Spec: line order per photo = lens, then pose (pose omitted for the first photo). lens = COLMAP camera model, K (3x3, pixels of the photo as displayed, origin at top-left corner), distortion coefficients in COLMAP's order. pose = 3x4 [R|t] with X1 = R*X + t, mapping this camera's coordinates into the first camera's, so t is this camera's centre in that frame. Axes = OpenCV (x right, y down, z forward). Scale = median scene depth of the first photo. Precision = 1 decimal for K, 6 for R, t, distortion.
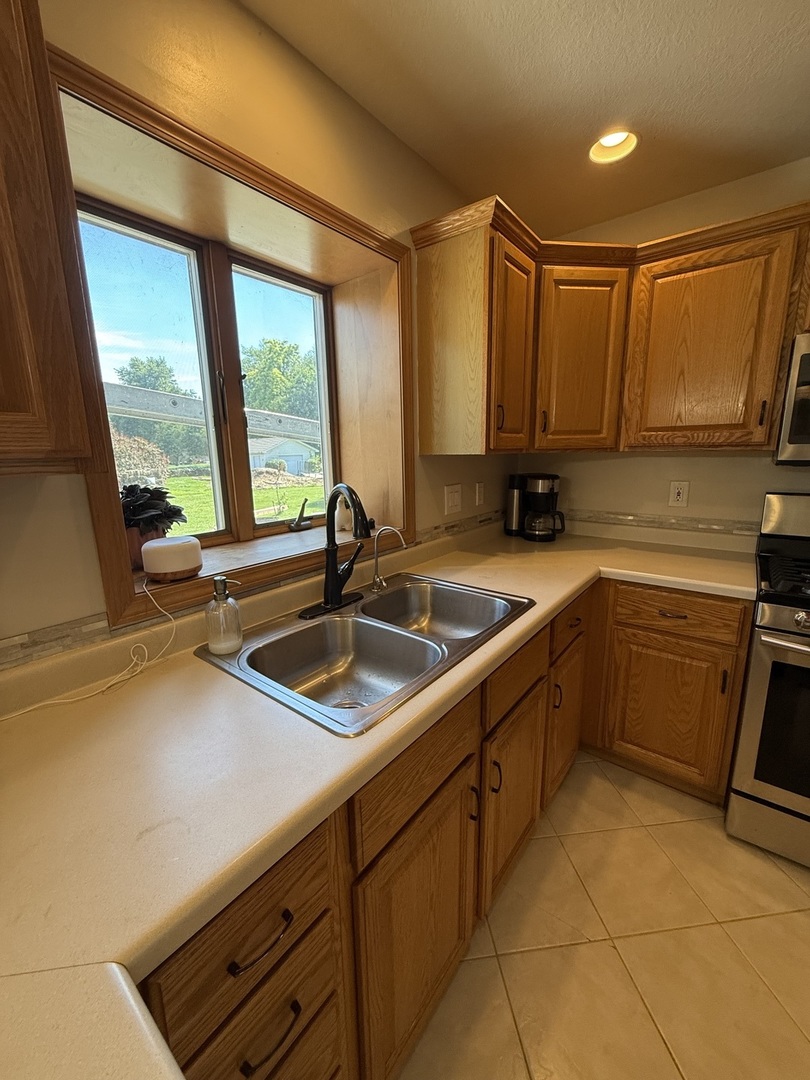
lens RADIAL K [[430.6, 0, 406.5], [0, 430.6, 537.5], [0, 0, 1]] dist [-0.000700, 0.000140]
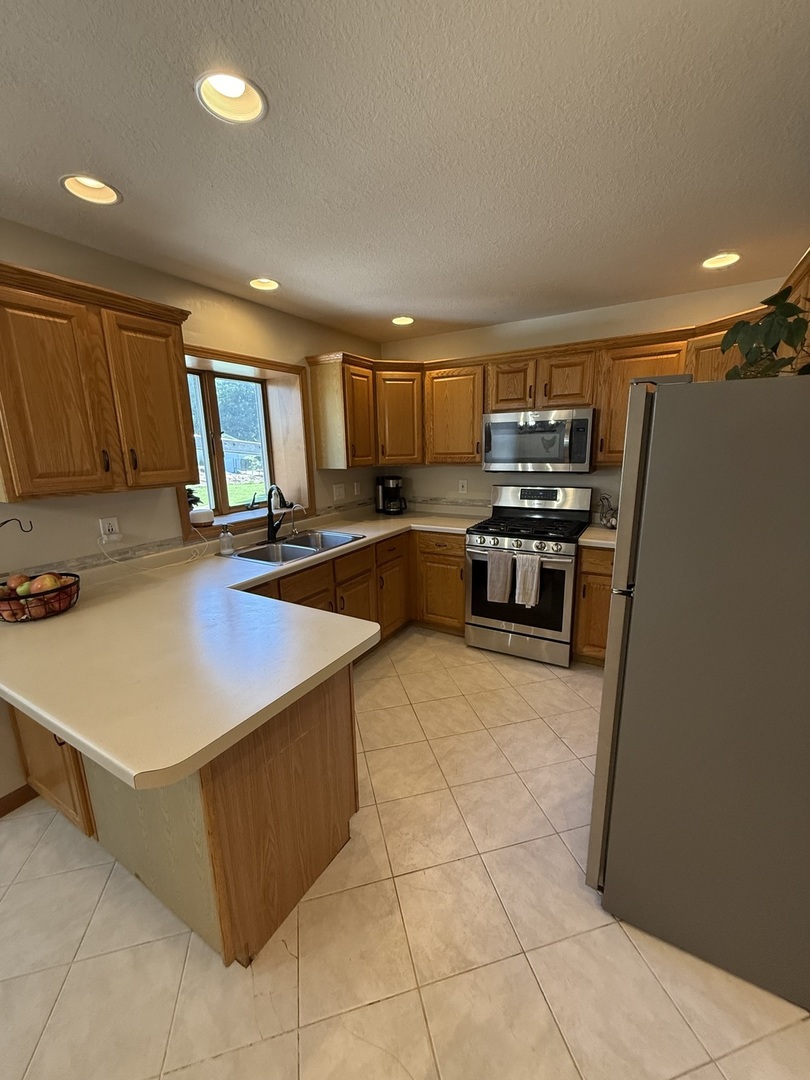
lens RADIAL K [[430.6, 0, 406.5], [0, 430.6, 537.5], [0, 0, 1]] dist [-0.000700, 0.000140]
pose [[0.990778, -0.033420, 0.131309, 0.178050], [0.031904, 0.999398, 0.013631, 0.107433], [-0.131685, -0.009316, 0.991248, -1.020382]]
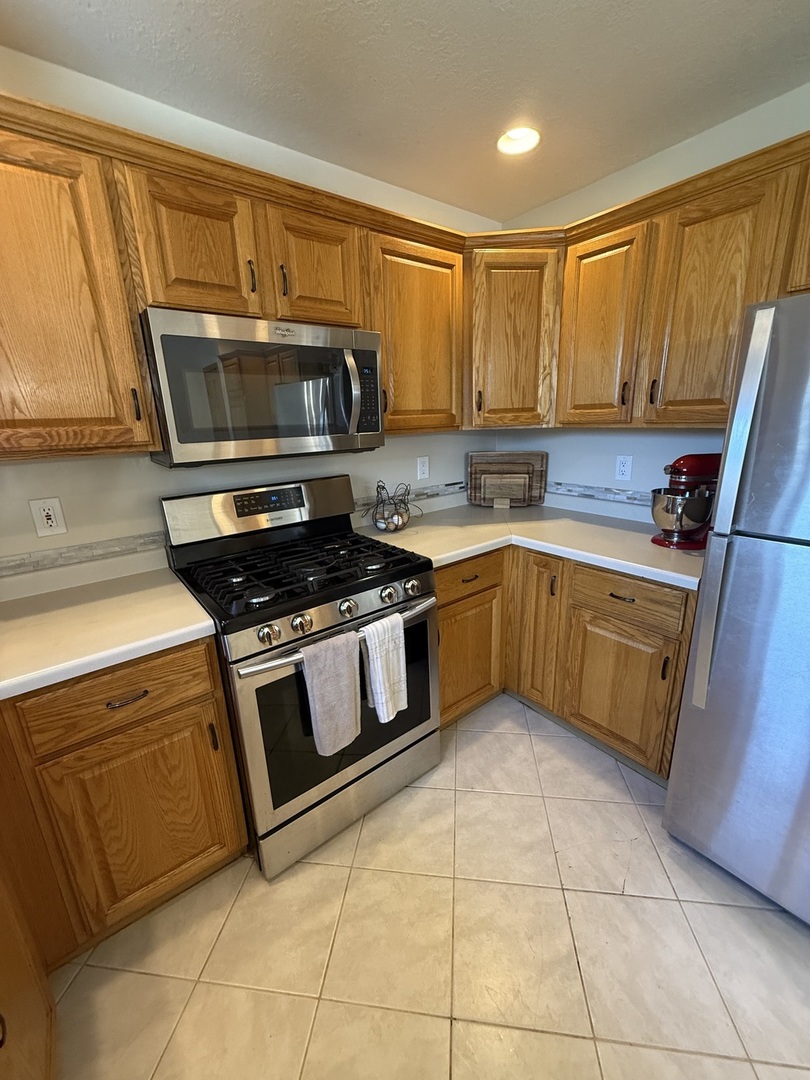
lens RADIAL K [[430.6, 0, 406.5], [0, 430.6, 537.5], [0, 0, 1]] dist [-0.000700, 0.000140]
pose [[0.235906, -0.251755, 0.938599, 0.143458], [0.222256, 0.954236, 0.200088, -0.101805], [-0.946018, 0.161408, 0.281064, 0.341820]]
